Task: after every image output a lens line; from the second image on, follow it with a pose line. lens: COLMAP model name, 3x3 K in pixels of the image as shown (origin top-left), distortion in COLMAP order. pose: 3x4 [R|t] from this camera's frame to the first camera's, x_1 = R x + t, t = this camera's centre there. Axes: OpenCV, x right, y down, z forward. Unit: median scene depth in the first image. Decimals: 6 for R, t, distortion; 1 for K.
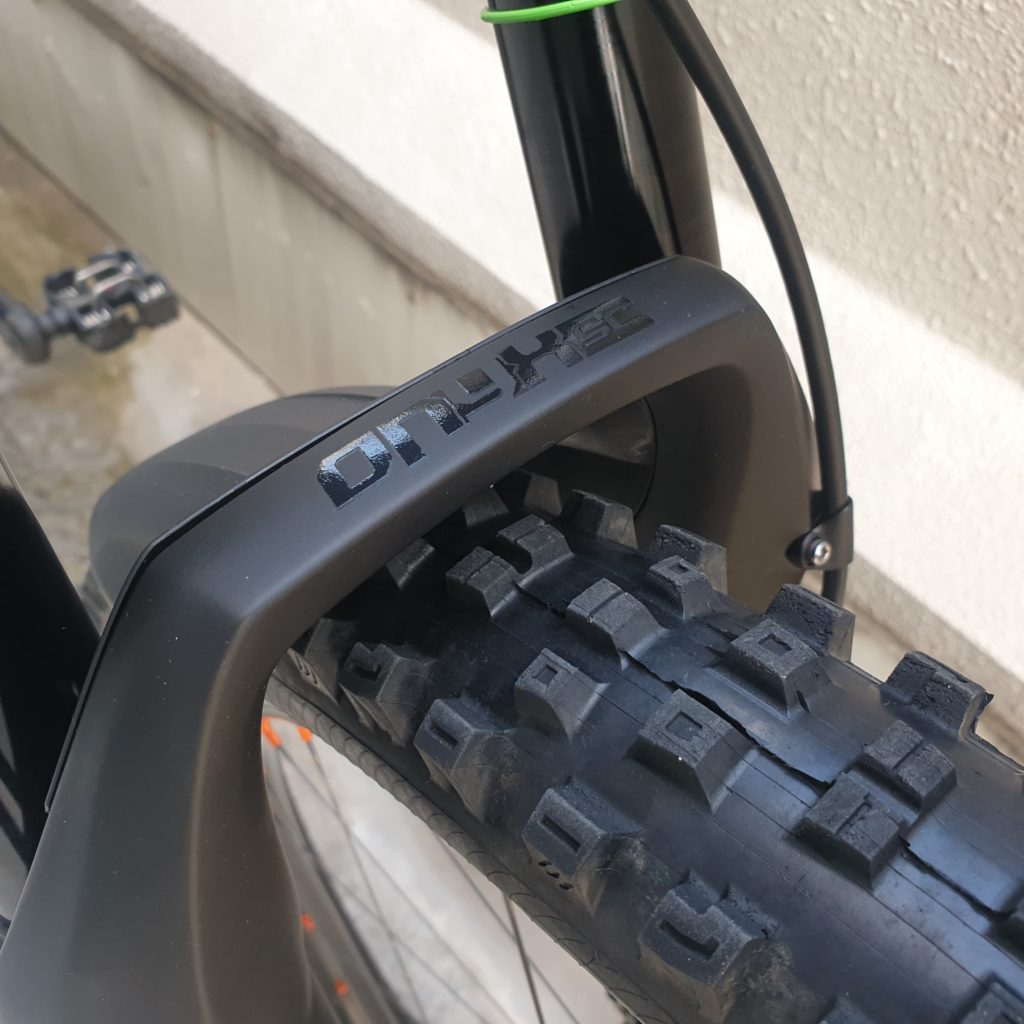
lens RADIAL K [[1130.3, 0, 512.0], [0, 1130.3, 512.0], [0, 0, 1]] dist [-0.011388, 0.046882]
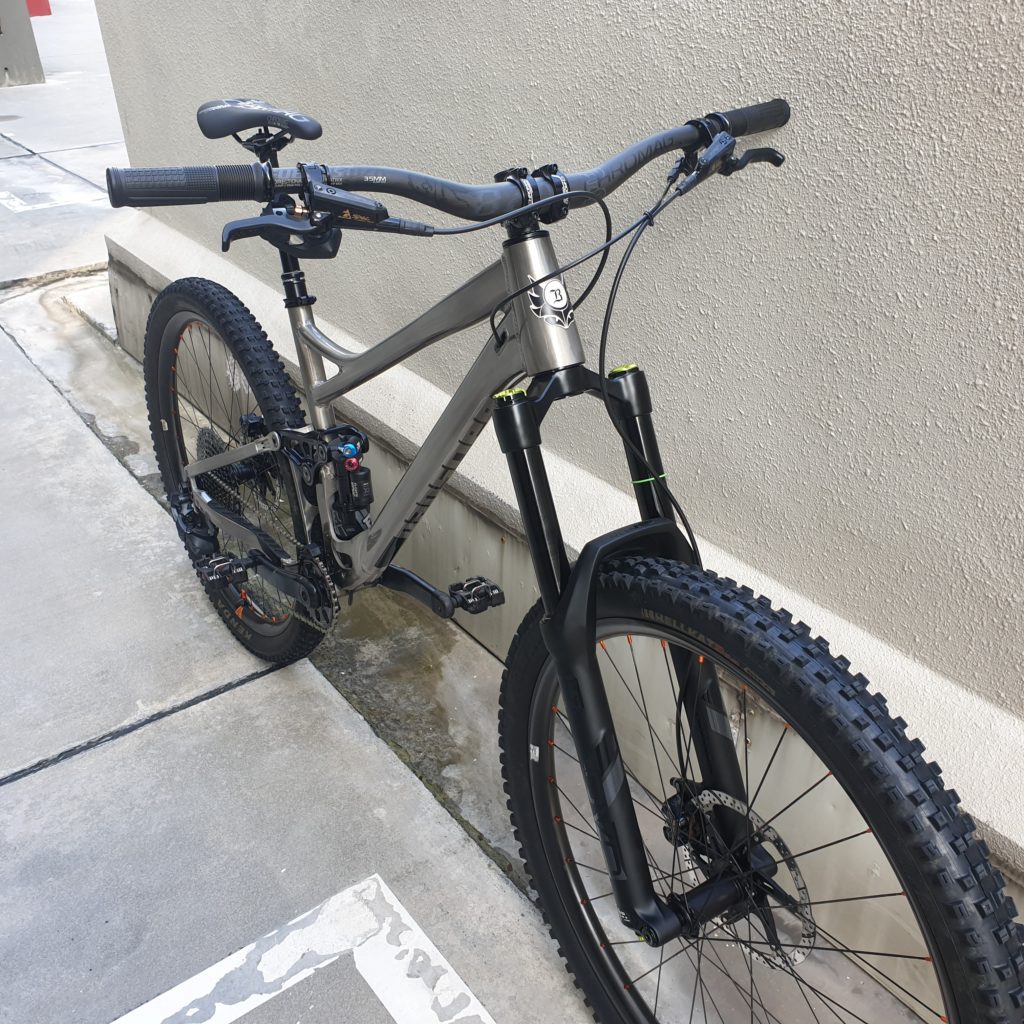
lens RADIAL K [[1130.3, 0, 512.0], [0, 1130.3, 512.0], [0, 0, 1]] dist [-0.011388, 0.046882]
pose [[0.990359, 0.005036, -0.138433, 0.035971], [-0.058434, 0.921263, -0.384526, 0.417361], [0.125597, 0.388908, 0.912675, -0.916952]]
